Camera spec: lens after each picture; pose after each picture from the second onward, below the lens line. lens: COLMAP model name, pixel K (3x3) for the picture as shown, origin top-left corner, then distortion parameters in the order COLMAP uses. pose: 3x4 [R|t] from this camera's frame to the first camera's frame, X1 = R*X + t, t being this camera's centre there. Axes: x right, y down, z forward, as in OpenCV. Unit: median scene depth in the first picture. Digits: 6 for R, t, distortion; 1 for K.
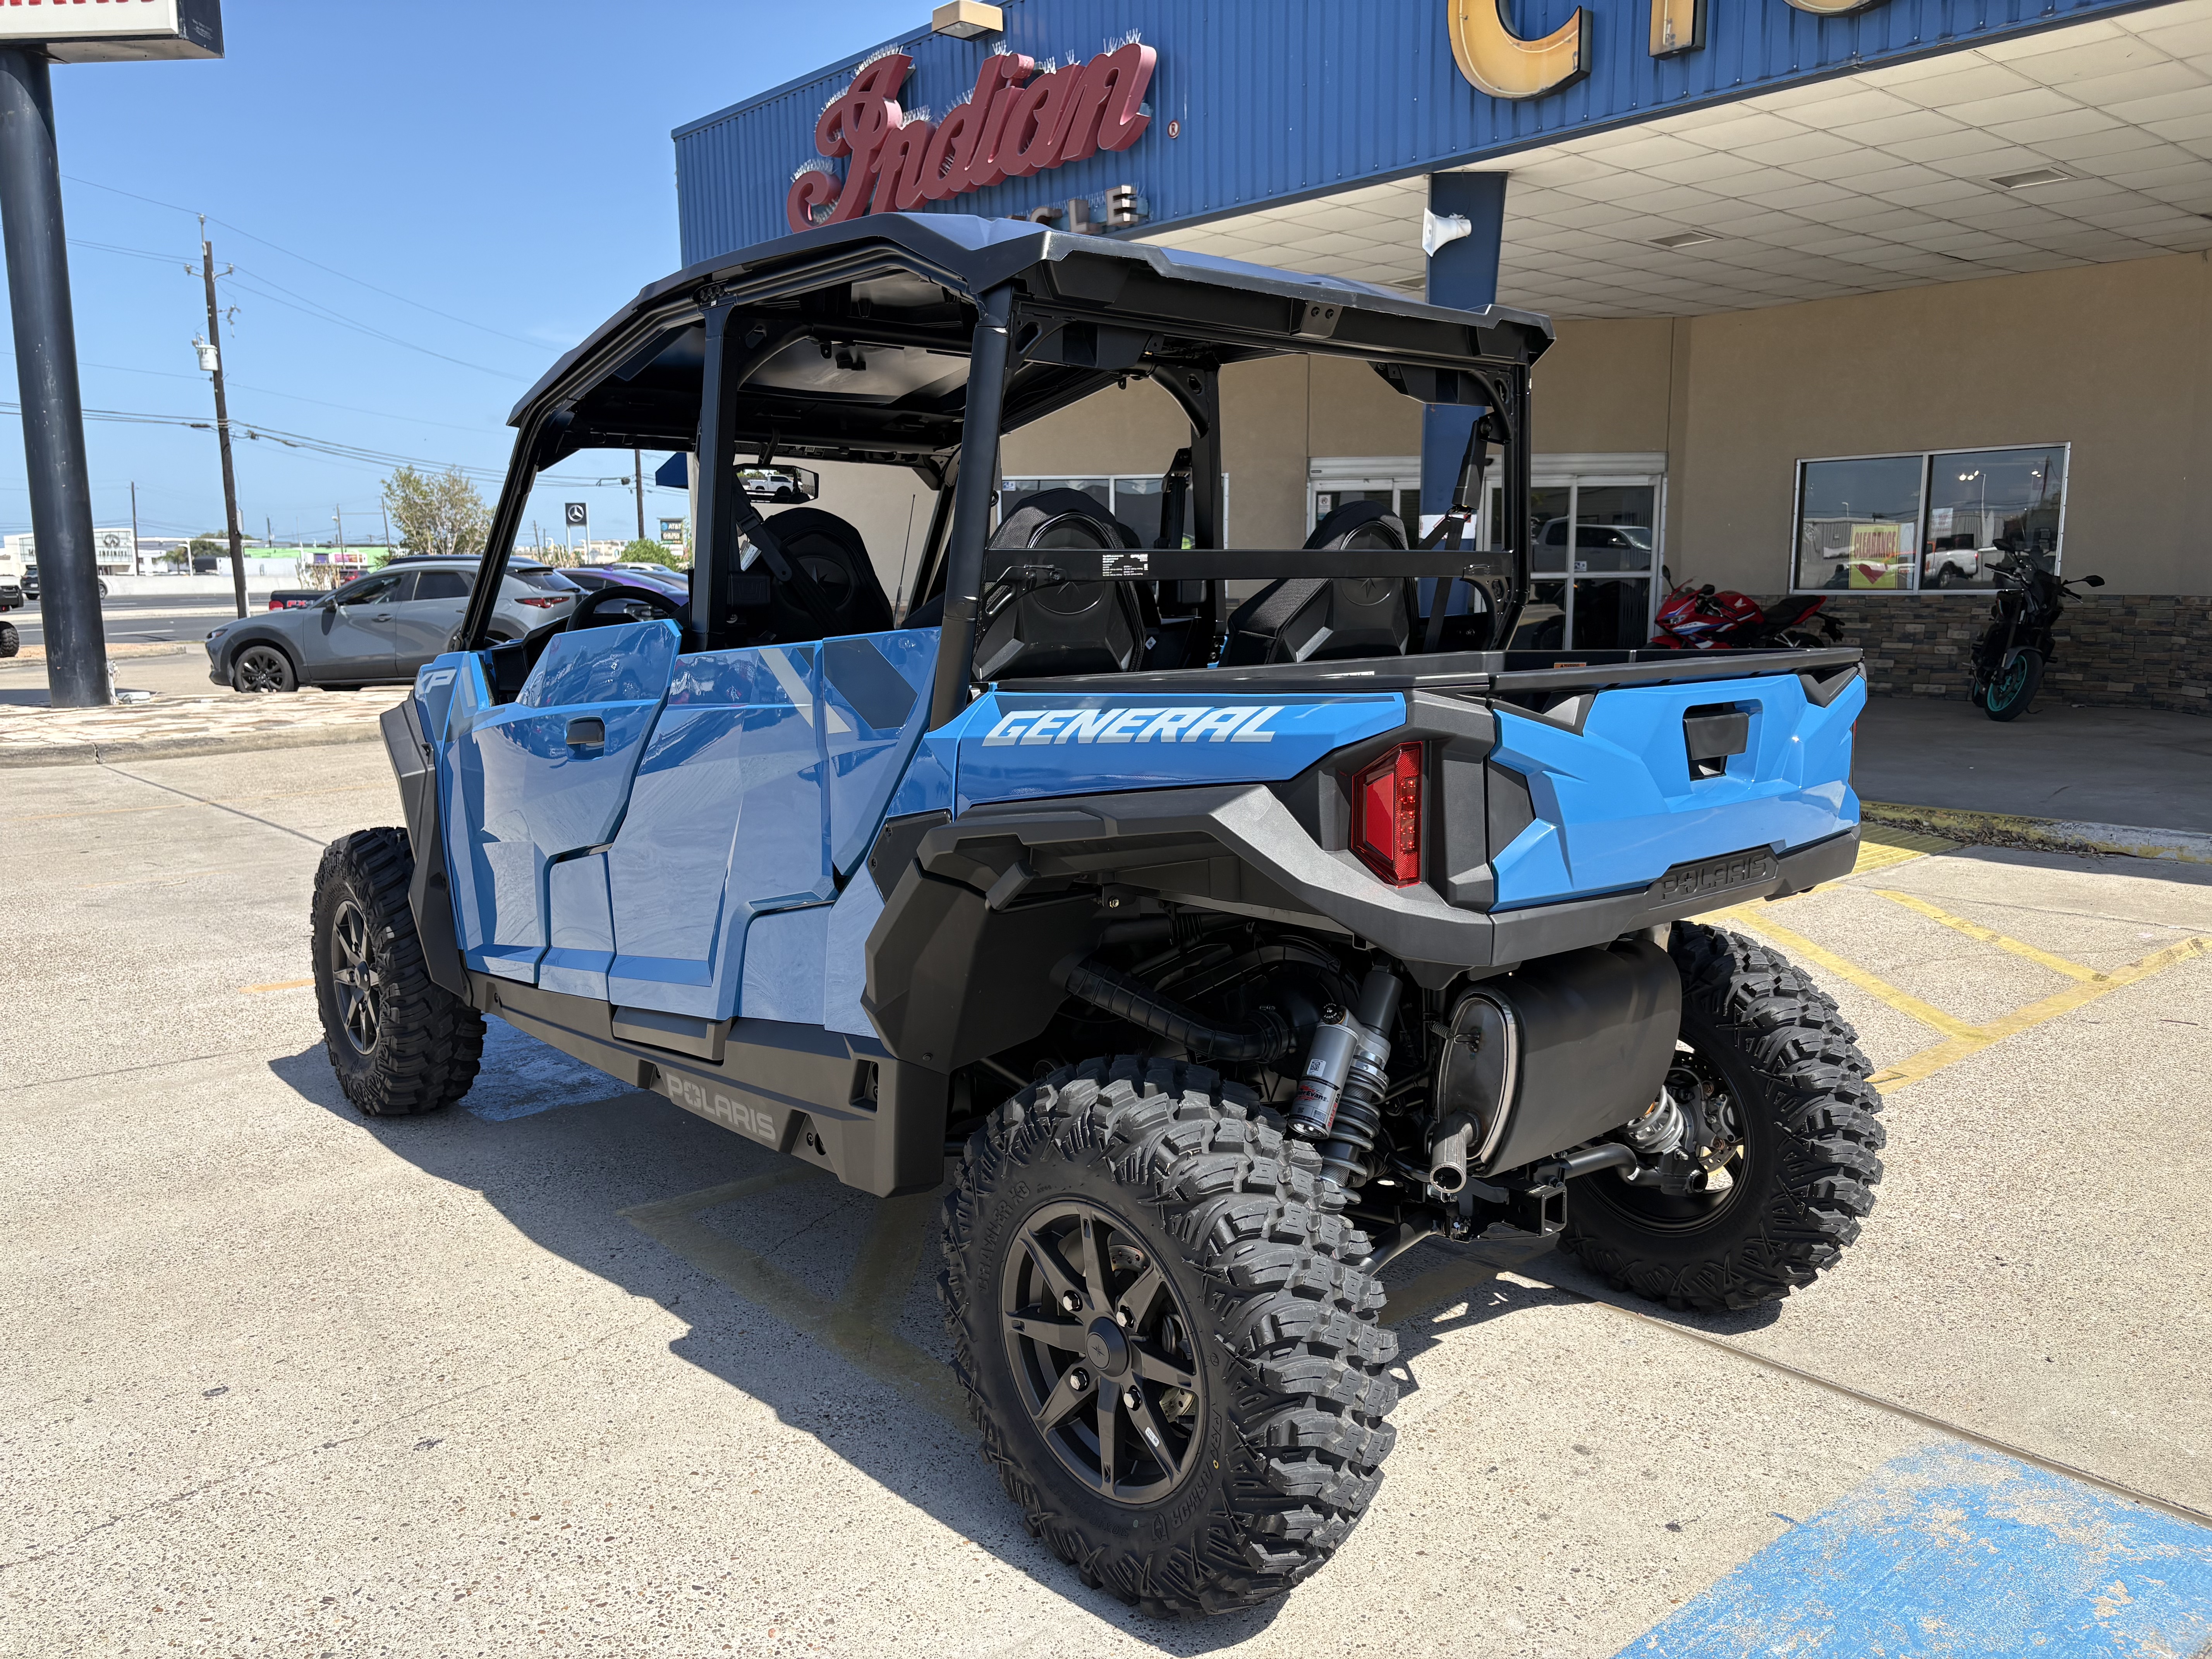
lens RADIAL K [[1654.9, 0, 1106.0], [0, 1654.9, 829.5], [0, 0, 1]] dist [0.055090, -0.076509]
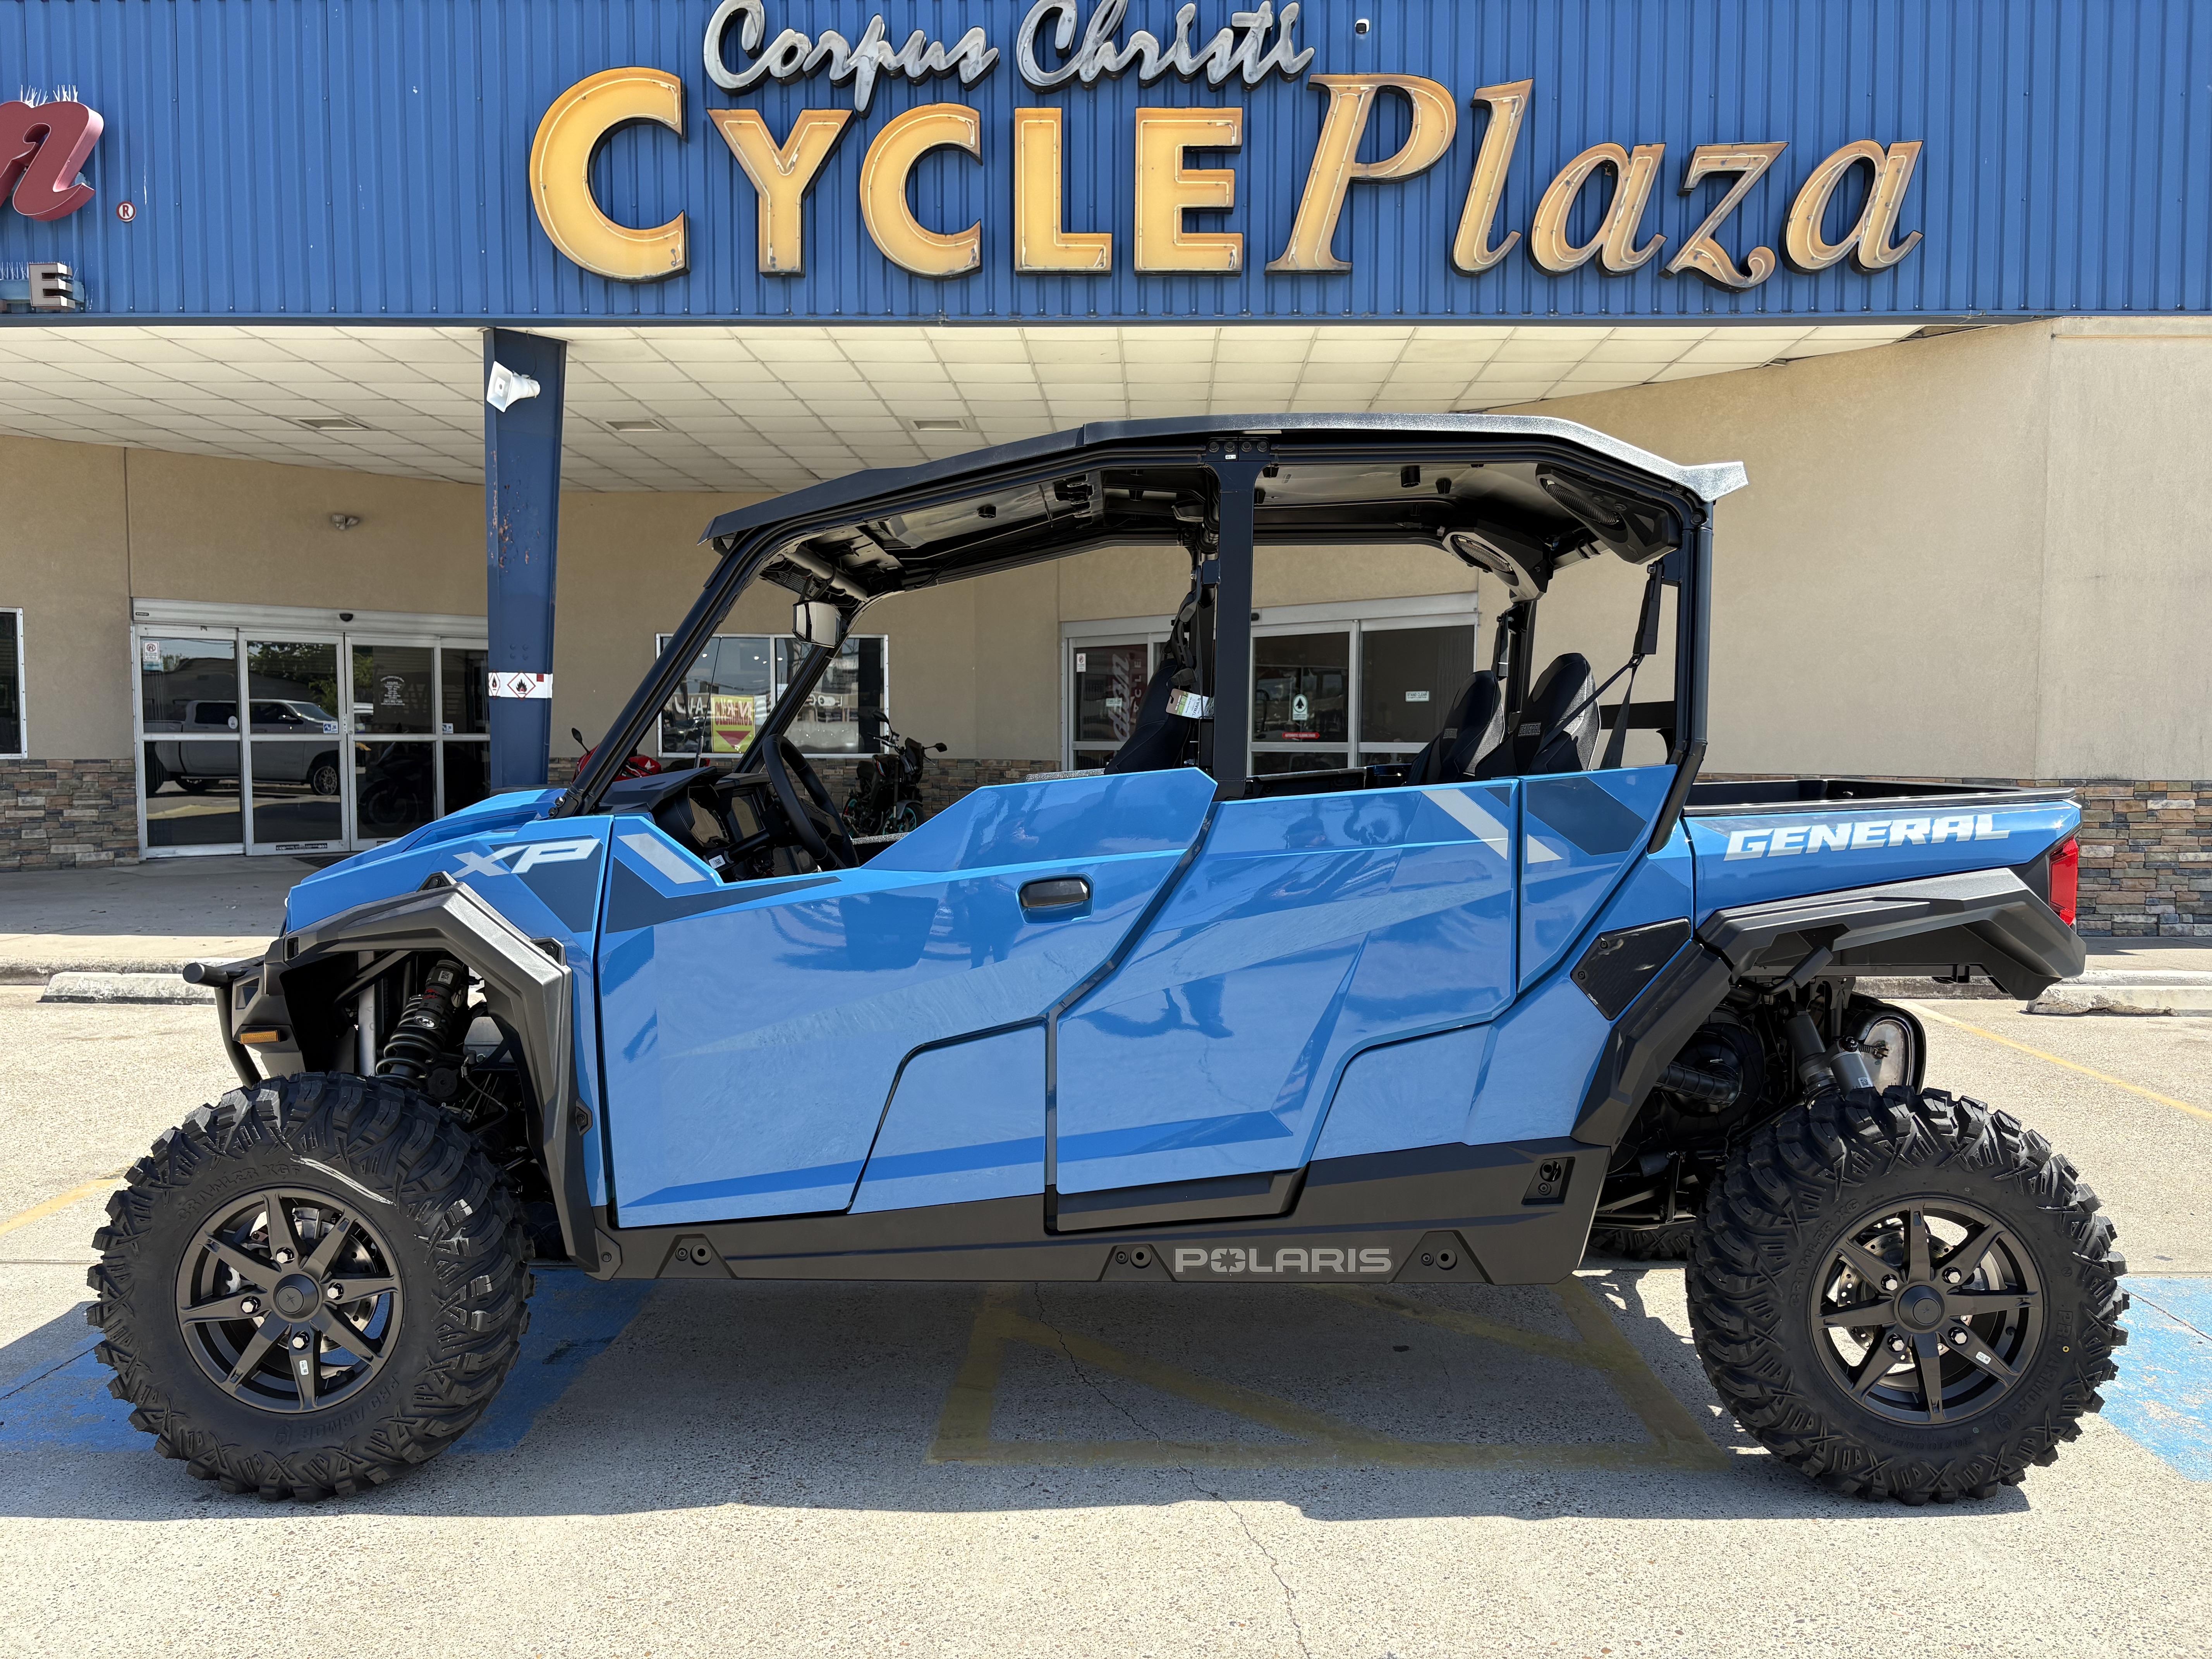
lens RADIAL K [[1654.9, 0, 1106.0], [0, 1654.9, 829.5], [0, 0, 1]] dist [0.055090, -0.076509]
pose [[0.680208, -0.031326, 0.732349, -0.689094], [0.103716, 0.993148, -0.053849, -0.028981], [-0.725645, 0.112585, 0.678796, 0.262799]]
